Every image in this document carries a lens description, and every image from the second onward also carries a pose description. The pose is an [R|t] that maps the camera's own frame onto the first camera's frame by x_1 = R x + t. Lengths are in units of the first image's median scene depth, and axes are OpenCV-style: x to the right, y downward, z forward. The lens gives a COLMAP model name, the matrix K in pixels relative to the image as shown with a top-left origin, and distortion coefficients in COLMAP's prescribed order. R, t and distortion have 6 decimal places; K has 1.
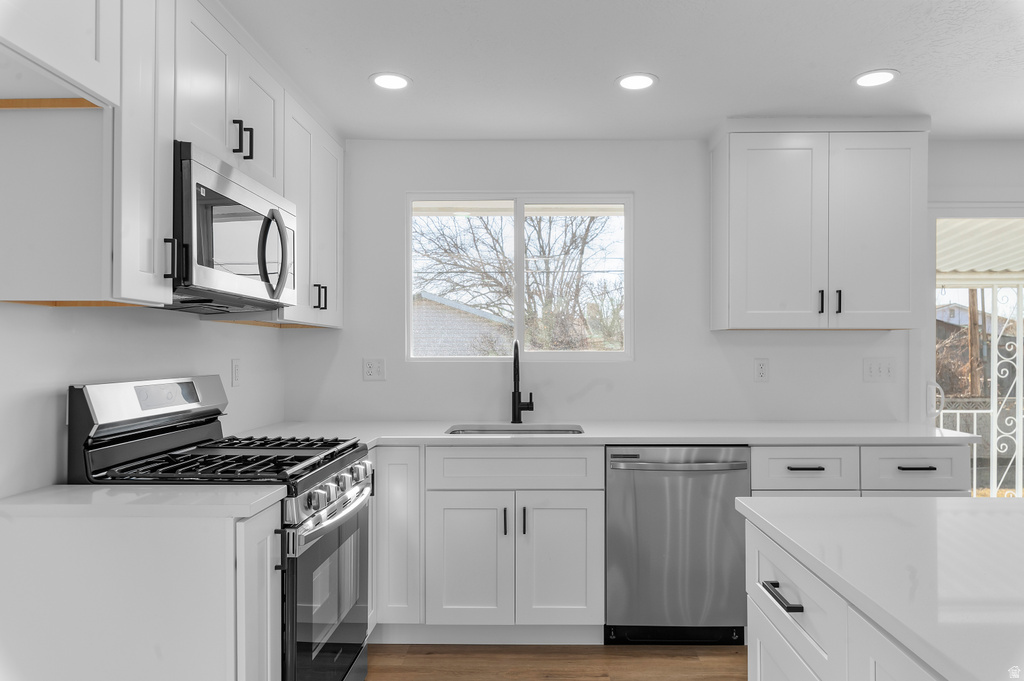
lens RADIAL K [[638.3, 0, 516.5], [0, 638.3, 350.9], [0, 0, 1]] dist [-0.003240, -0.000326]
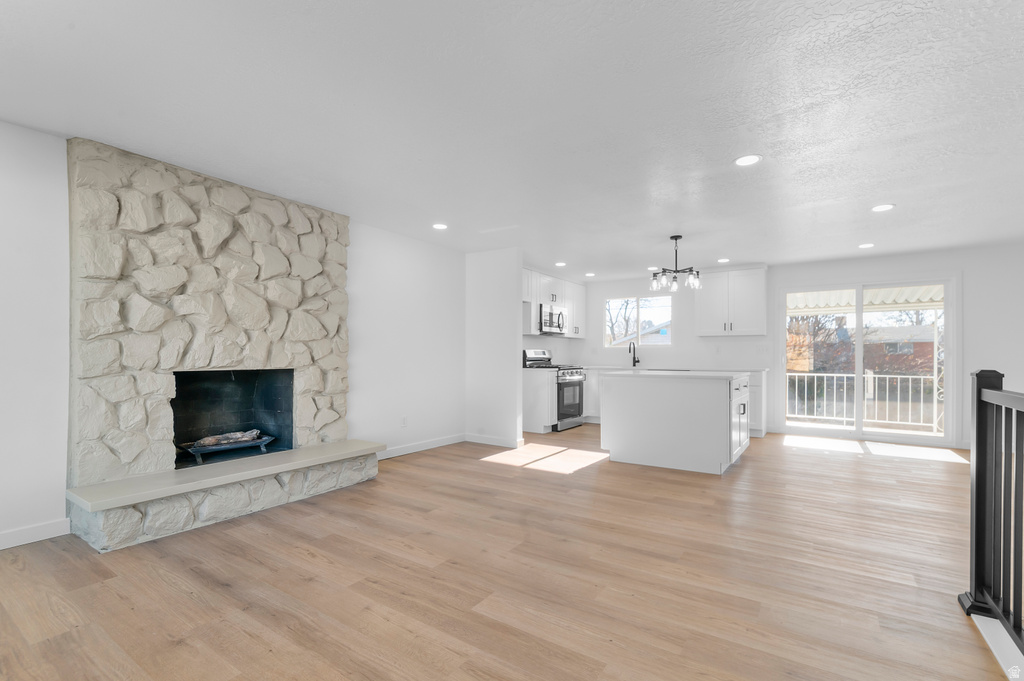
lens RADIAL K [[452.4, 0, 530.3], [0, 452.4, 354.7], [0, 0, 1]] dist [-0.001031, -0.000540]
pose [[0.858227, -0.000502, -0.513271, 0.993434], [0.000377, 1.000000, -0.000346, 0.072803], [0.513271, 0.000104, 0.858227, -1.703823]]
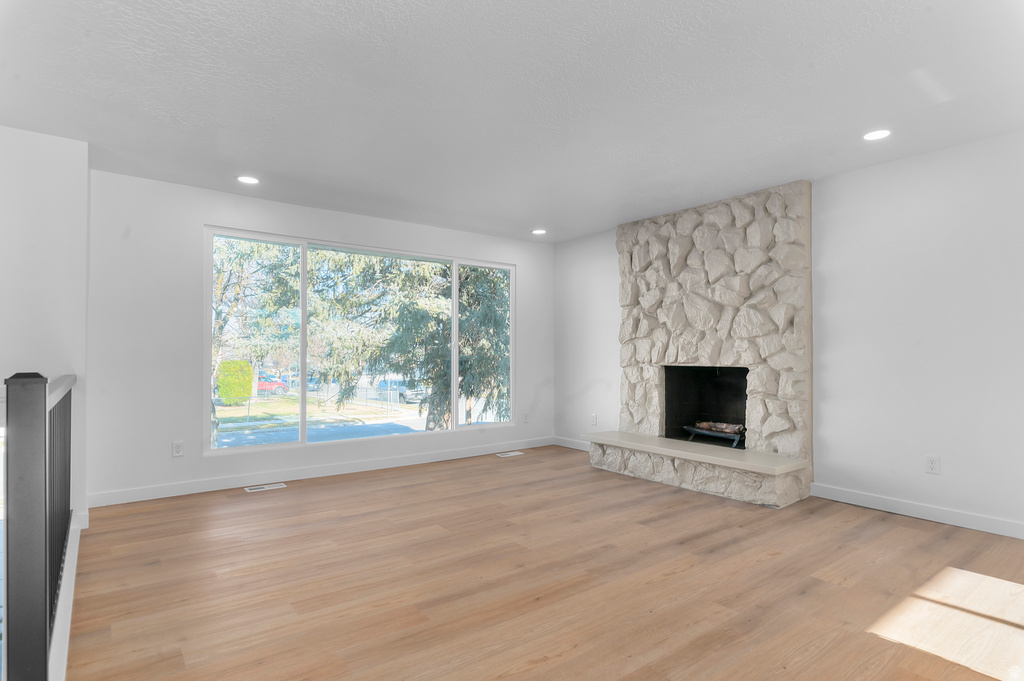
lens RADIAL K [[533.3, 0, 514.2], [0, 533.3, 351.5], [0, 0, 1]] dist [0.000252, 0.000155]
pose [[-0.771073, -0.002602, -0.636741, 1.241359], [0.001390, 0.999982, -0.005770, 0.077074], [0.636745, -0.005335, -0.771056, 0.242784]]
